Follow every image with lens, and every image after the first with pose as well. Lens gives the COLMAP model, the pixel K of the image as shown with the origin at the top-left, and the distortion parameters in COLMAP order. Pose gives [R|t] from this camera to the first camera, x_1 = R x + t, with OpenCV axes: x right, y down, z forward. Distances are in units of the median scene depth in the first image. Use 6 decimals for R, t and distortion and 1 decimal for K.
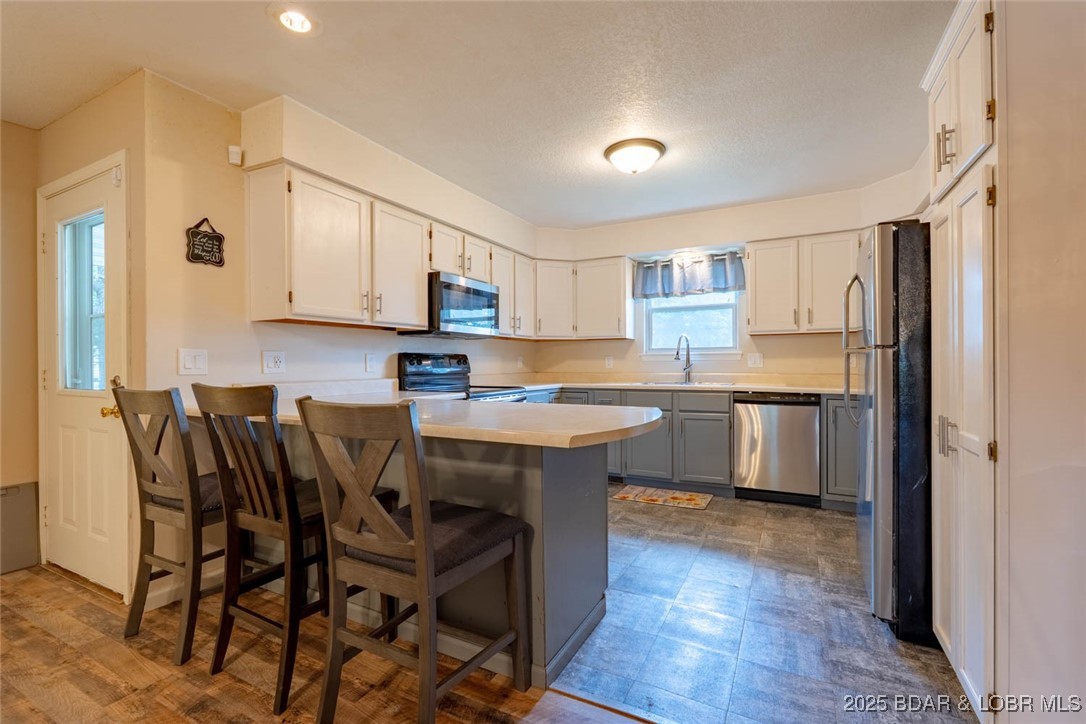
lens RADIAL K [[478.2, 0, 543.4], [0, 478.2, 362.4], [0, 0, 1]] dist [-0.002239, 0.000016]
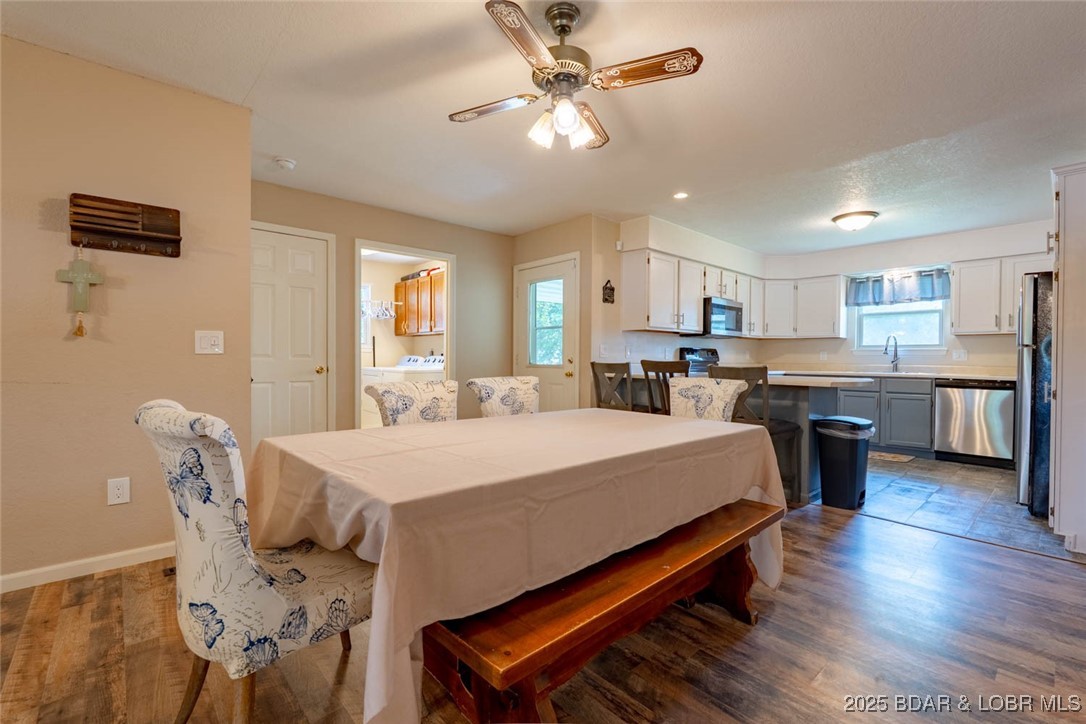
lens RADIAL K [[478.2, 0, 543.4], [0, 478.2, 362.4], [0, 0, 1]] dist [-0.002239, 0.000016]
pose [[0.938220, 0.016771, -0.345632, -0.150922], [-0.013231, 0.999833, 0.012600, 0.013362], [0.345785, -0.007249, 0.938286, -0.567397]]
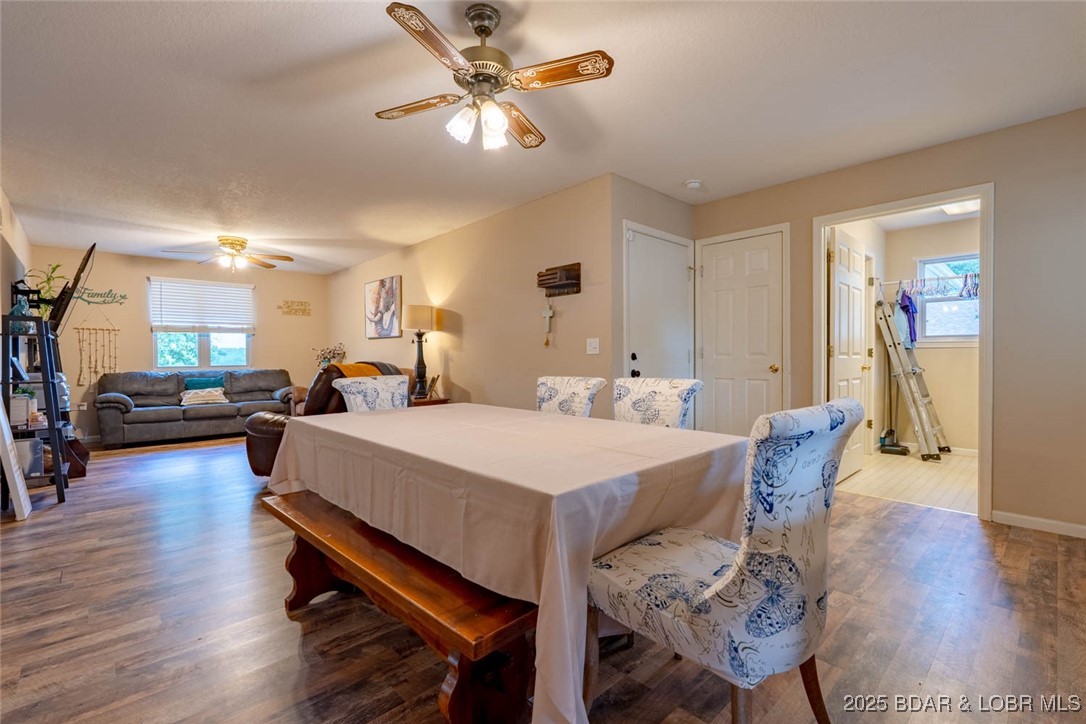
lens RADIAL K [[485.4, 0, 543.9], [0, 485.4, 361.0], [0, 0, 1]] dist [-0.001815, 0.000135]
pose [[-0.328823, 0.018867, -0.944203, 0.140418], [0.008511, 0.999819, 0.017014, 0.012135], [0.944353, -0.002441, -0.328924, 0.095130]]
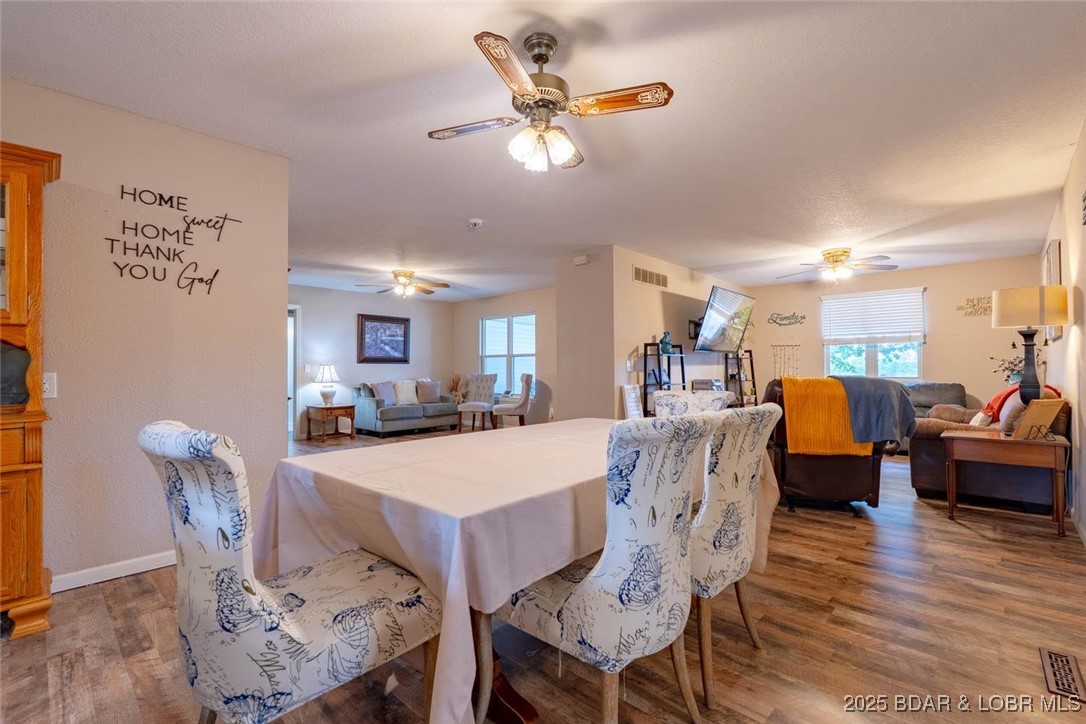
lens RADIAL K [[484.1, 0, 541.9], [0, 484.1, 363.3], [0, 0, 1]] dist [-0.002452, -0.000107]
pose [[-0.963807, 0.013400, 0.266263, -0.429076], [0.009870, 0.999845, -0.014591, 0.013433], [-0.266417, -0.011435, -0.963790, 0.354577]]
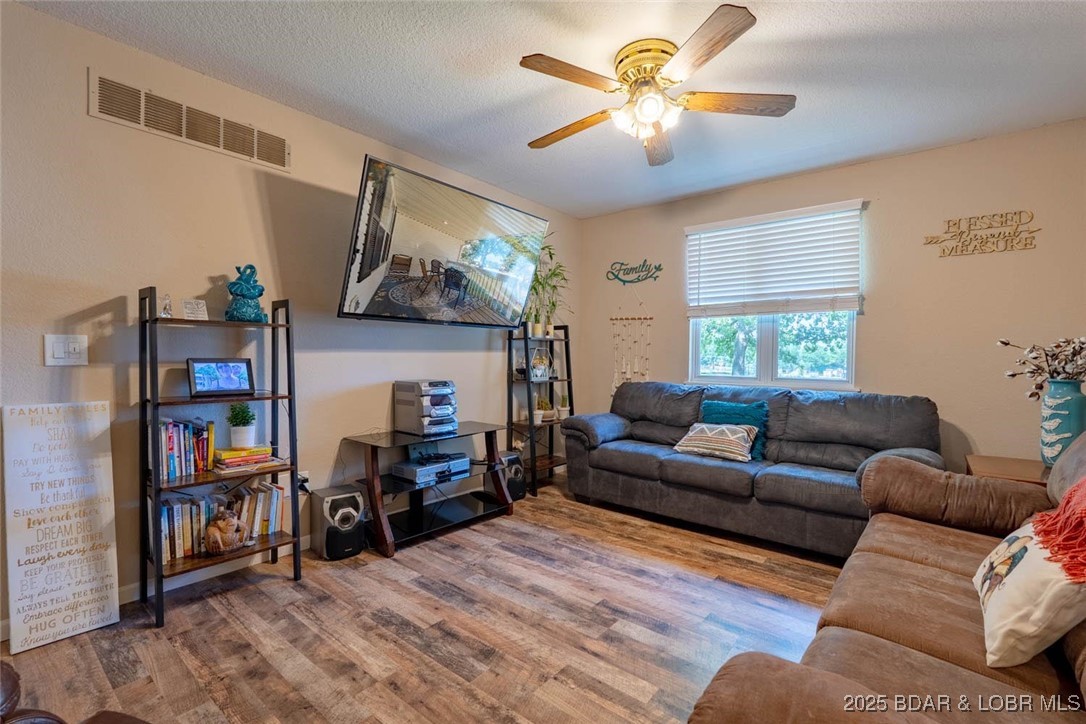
lens RADIAL K [[484.9, 0, 539.1], [0, 484.9, 364.3], [0, 0, 1]] dist [-0.002803, 0.000169]
pose [[-0.980235, -0.006505, 0.197728, -0.865027], [-0.002689, 0.999805, 0.019560, 0.007066], [-0.197816, 0.018641, -0.980062, -0.638636]]
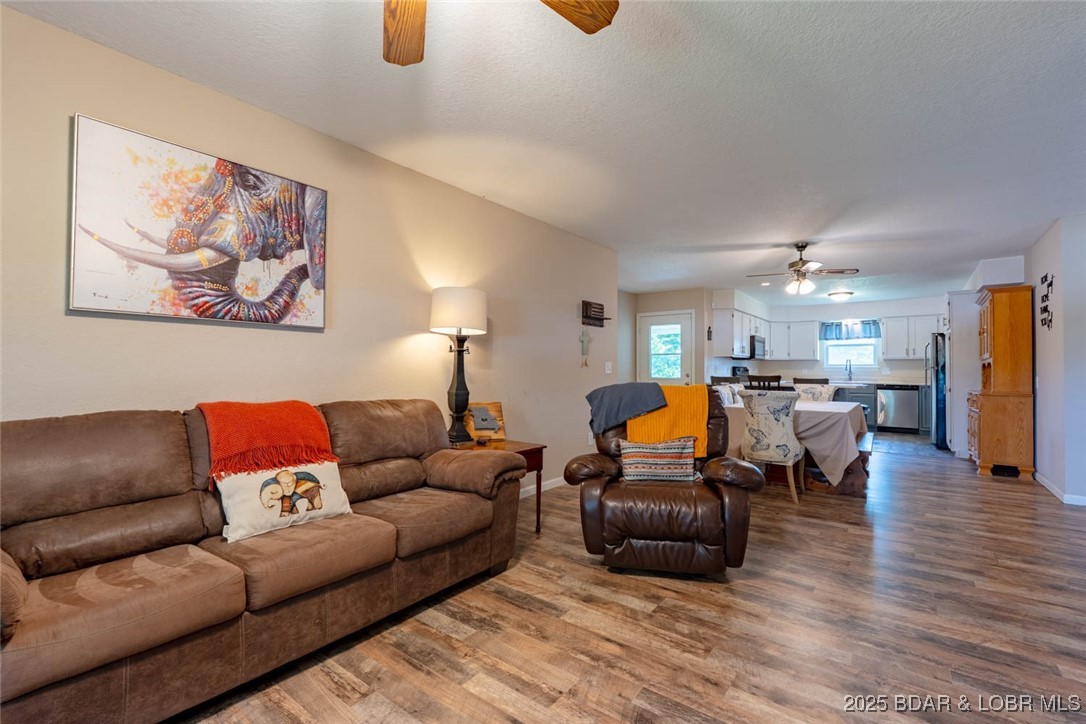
lens RADIAL K [[484.9, 0, 539.1], [0, 484.9, 364.3], [0, 0, 1]] dist [-0.002803, 0.000169]
pose [[0.985842, 0.009213, -0.167427, -0.751670], [-0.011247, 0.999874, -0.011204, 0.007571], [0.167302, 0.012929, 0.985821, -1.447772]]
